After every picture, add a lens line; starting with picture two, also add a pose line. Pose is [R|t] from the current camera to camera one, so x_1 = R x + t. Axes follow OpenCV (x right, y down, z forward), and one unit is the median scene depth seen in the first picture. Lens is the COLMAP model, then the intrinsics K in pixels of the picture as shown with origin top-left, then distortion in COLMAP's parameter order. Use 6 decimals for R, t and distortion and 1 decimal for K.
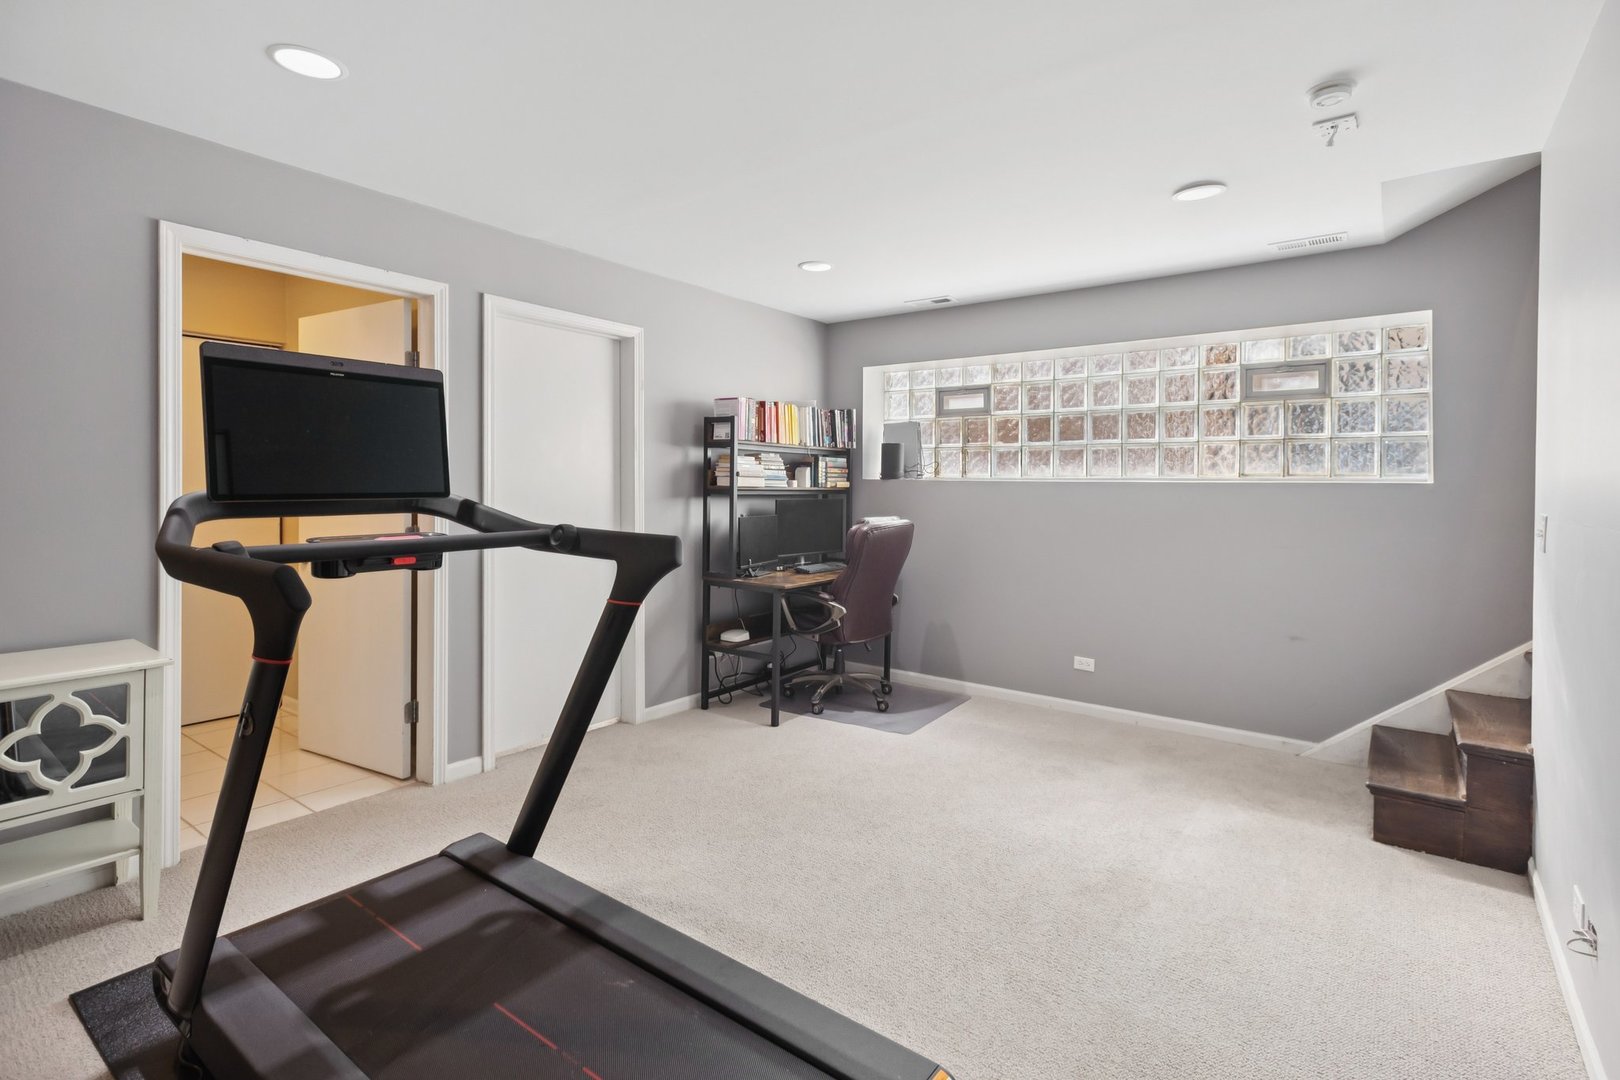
lens RADIAL K [[783.0, 0, 803.2], [0, 783.0, 490.8], [0, 0, 1]] dist [0.012567, 0.000144]
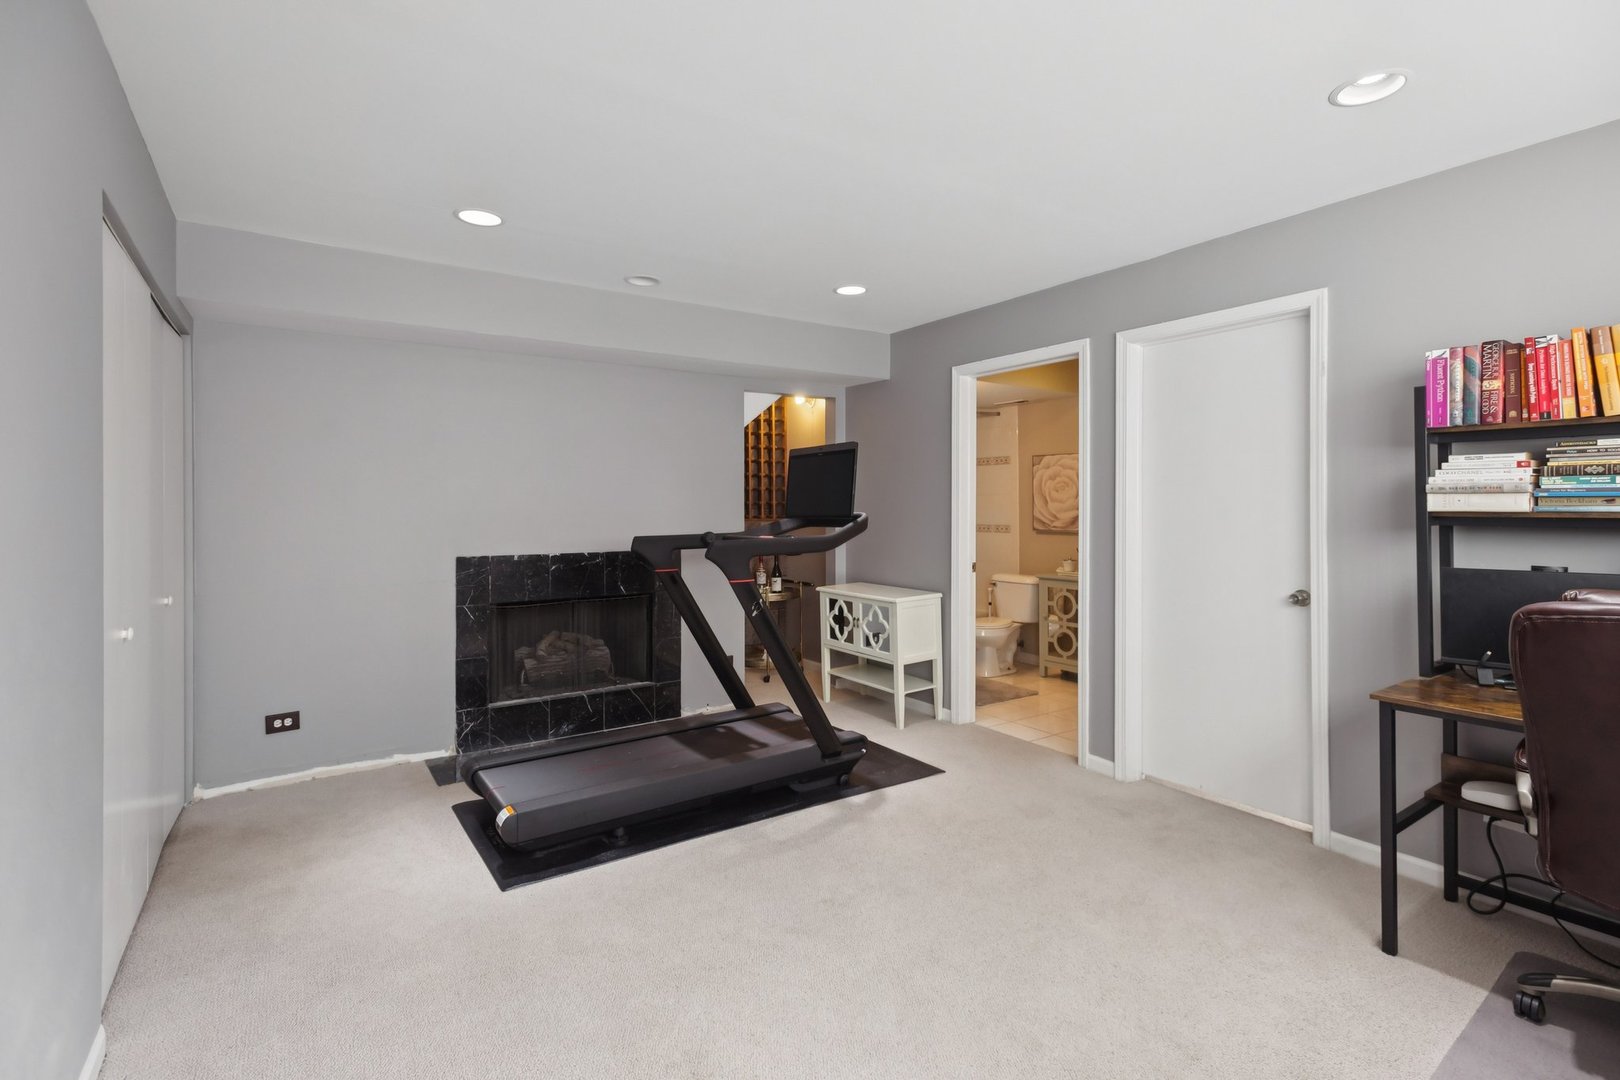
lens RADIAL K [[764.5, 0, 817.2], [0, 764.5, 511.8], [0, 0, 1]] dist [0.011157, -0.000351]
pose [[-0.311363, -0.002968, -0.950286, 0.745591], [-0.010303, 0.999947, 0.000253, -0.003501], [0.950235, 0.009869, -0.311377, 0.970687]]
